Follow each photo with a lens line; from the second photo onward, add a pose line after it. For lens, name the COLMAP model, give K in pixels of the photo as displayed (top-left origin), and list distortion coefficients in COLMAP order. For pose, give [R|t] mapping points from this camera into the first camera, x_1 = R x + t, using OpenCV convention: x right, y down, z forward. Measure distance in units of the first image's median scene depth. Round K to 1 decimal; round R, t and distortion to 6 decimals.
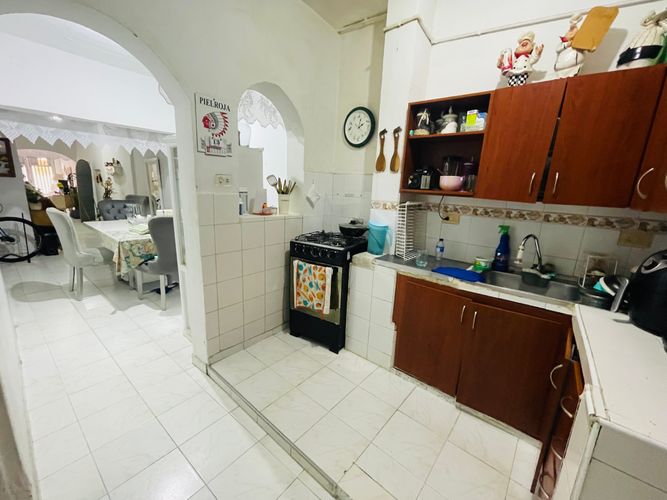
lens RADIAL K [[272.5, 0, 331.8], [0, 272.5, 250.5], [0, 0, 1]] dist [-0.002322, -0.000157]
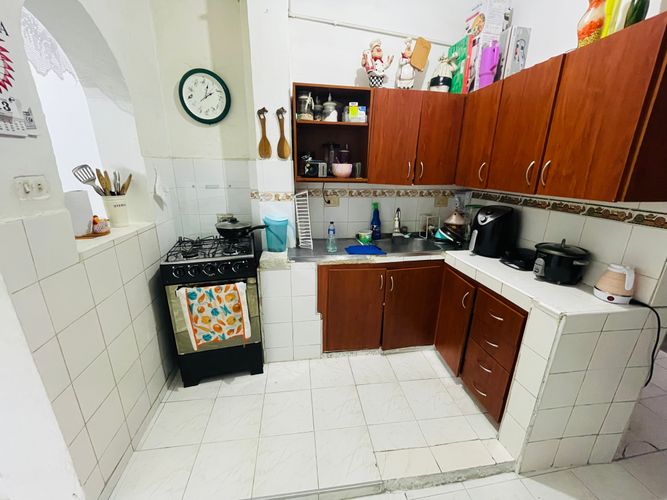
lens RADIAL K [[272.5, 0, 333.4], [0, 272.5, 250.6], [0, 0, 1]] dist [-0.002322, -0.000157]
pose [[0.664937, -0.257451, 0.701127, -0.386921], [0.184789, 0.966238, 0.179547, -0.129366], [-0.723680, 0.010173, 0.690061, 0.264749]]
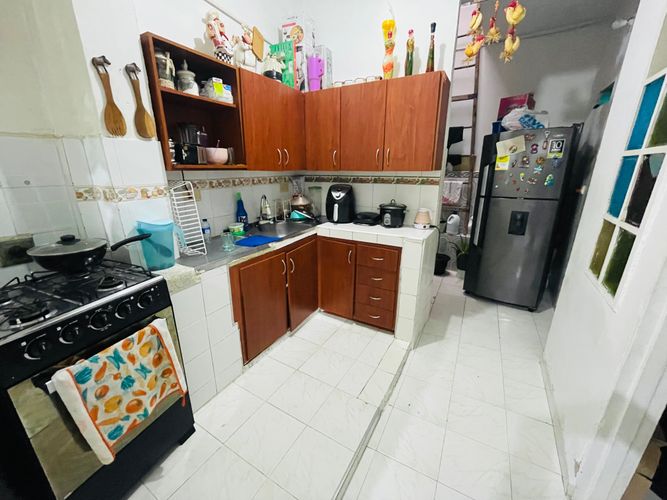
lens RADIAL K [[272.5, 0, 335.0], [0, 272.5, 250.0], [0, 0, 1]] dist [-0.002322, -0.000157]
pose [[-0.183254, -0.338970, 0.922777, -0.555731], [0.207176, 0.904275, 0.373317, -0.203118], [-0.960987, 0.259589, -0.095485, 0.721483]]
